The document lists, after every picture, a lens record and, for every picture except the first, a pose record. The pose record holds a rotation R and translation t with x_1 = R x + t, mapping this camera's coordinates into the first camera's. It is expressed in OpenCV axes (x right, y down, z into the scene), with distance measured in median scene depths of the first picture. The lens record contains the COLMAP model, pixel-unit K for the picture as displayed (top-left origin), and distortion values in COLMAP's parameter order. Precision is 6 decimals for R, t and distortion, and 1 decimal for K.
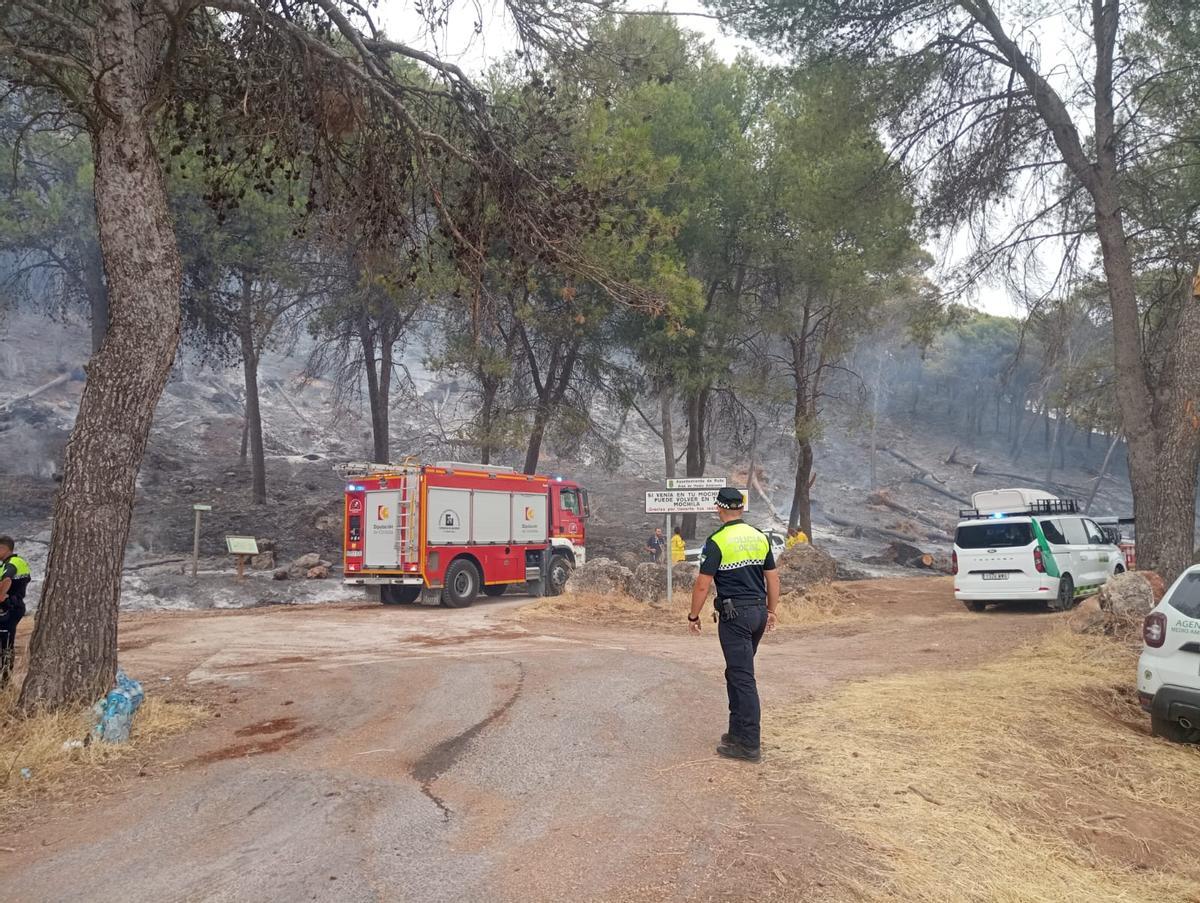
lens RADIAL K [[916.5, 0, 599.9], [0, 916.5, 450.0], [0, 0, 1]] dist [0.070944, -0.097474]
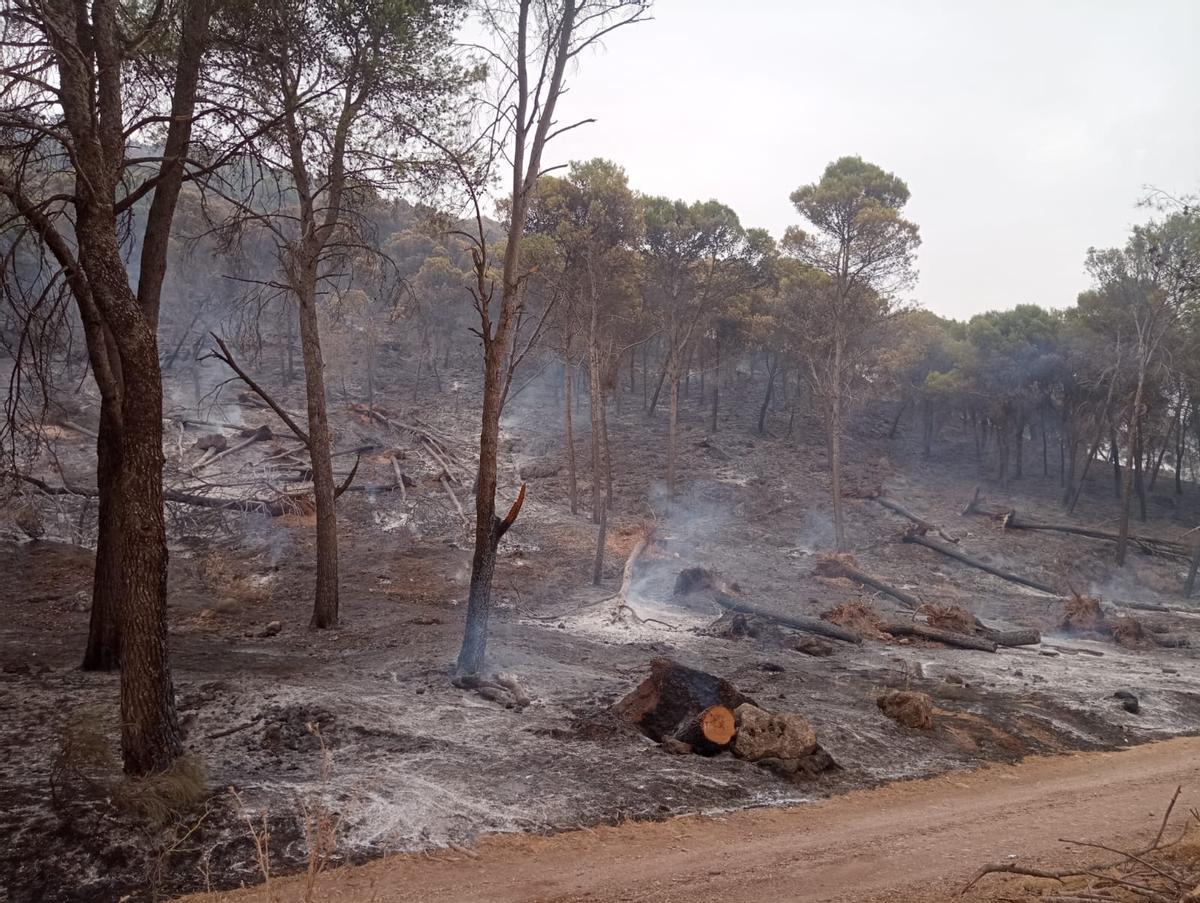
lens RADIAL K [[916.5, 0, 603.8], [0, 916.5, 447.5], [0, 0, 1]] dist [0.070944, -0.097474]
pose [[0.997672, -0.038469, -0.056309, 0.242925], [0.032499, 0.994114, -0.103345, 0.042301], [0.059953, 0.101274, 0.993050, 0.497294]]
